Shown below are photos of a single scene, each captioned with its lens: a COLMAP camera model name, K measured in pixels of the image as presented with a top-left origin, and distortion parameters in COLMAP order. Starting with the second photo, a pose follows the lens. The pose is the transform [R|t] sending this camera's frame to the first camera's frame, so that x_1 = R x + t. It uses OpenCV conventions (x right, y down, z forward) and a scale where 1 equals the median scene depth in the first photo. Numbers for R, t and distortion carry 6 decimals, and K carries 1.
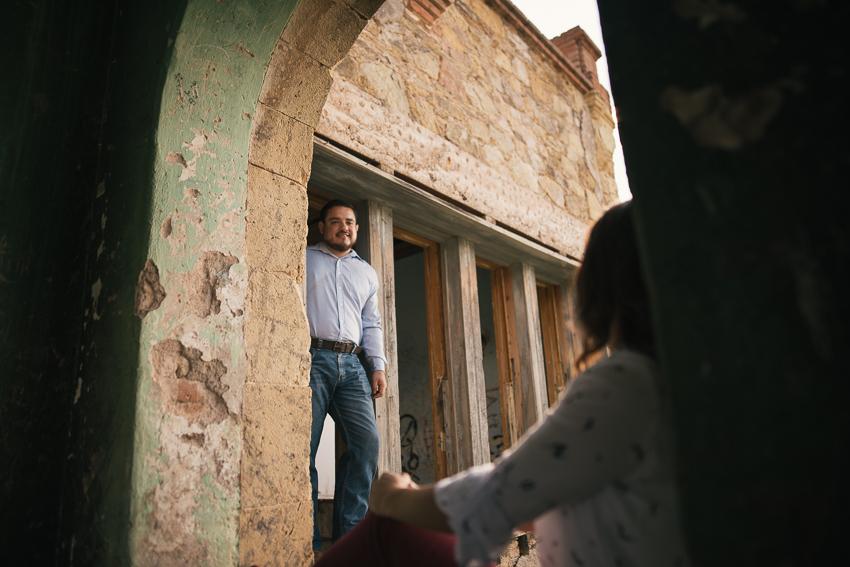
lens RADIAL K [[584.0, 0, 426.2], [0, 584.0, 281.8], [0, 0, 1]] dist [-0.048919, 0.039020]
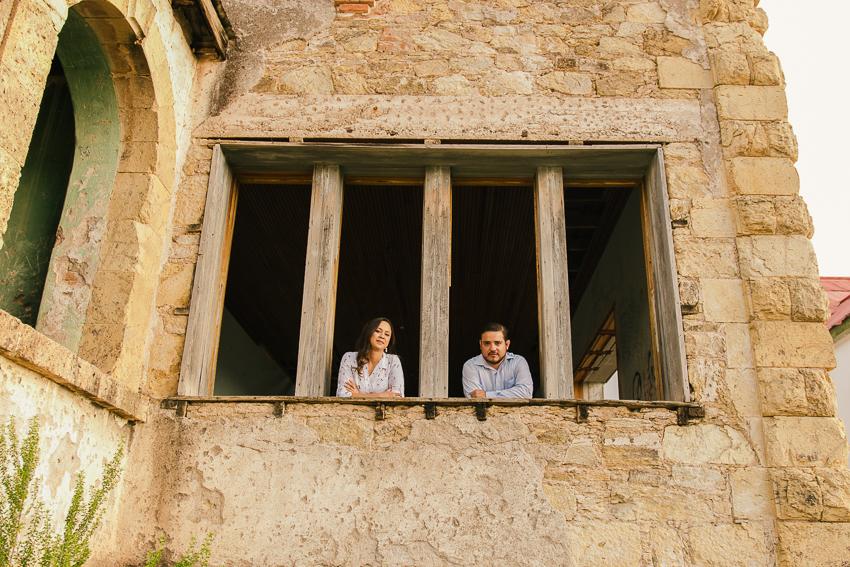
lens RADIAL K [[708.6, 0, 447.8], [0, 708.6, 303.7], [0, 0, 1]] dist [-0.070776, 0.023839]
pose [[0.629604, -0.213217, -0.747086, 1.424917], [0.168797, 0.976175, -0.136345, 0.512055], [0.758358, -0.040262, 0.650594, 0.183047]]
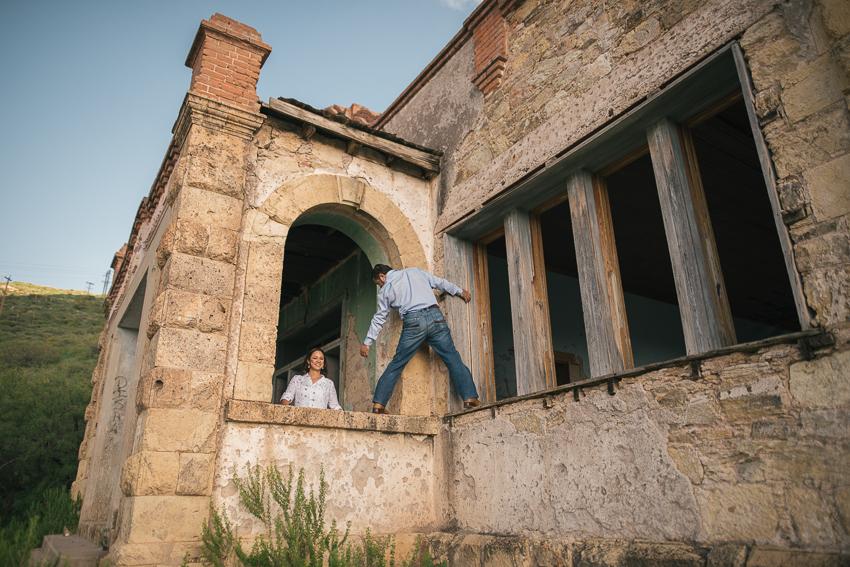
lens RADIAL K [[584.0, 0, 425.4], [0, 584.0, 282.1], [0, 0, 1]] dist [-0.048919, 0.039020]
pose [[-0.304811, -0.281114, -0.909981, 1.734600], [0.294854, 0.880655, -0.370820, 0.707143], [0.905622, -0.381341, -0.185546, 1.184952]]
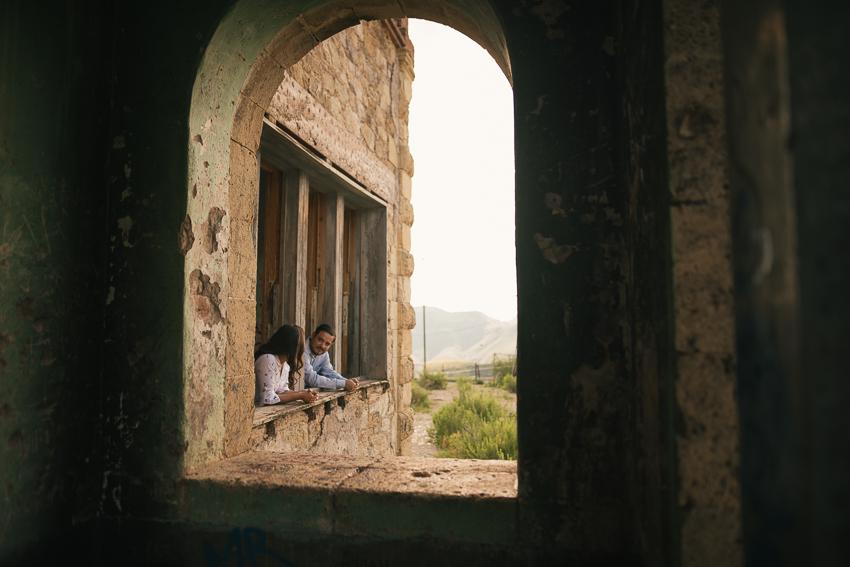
lens RADIAL K [[584.0, 0, 422.6], [0, 584.0, 279.8], [0, 0, 1]] dist [-0.048919, 0.039020]
pose [[0.893116, 0.091872, 0.440344, -0.314816], [-0.173903, 0.973327, 0.149643, -0.109392], [-0.414851, -0.210226, 0.885271, -0.314854]]
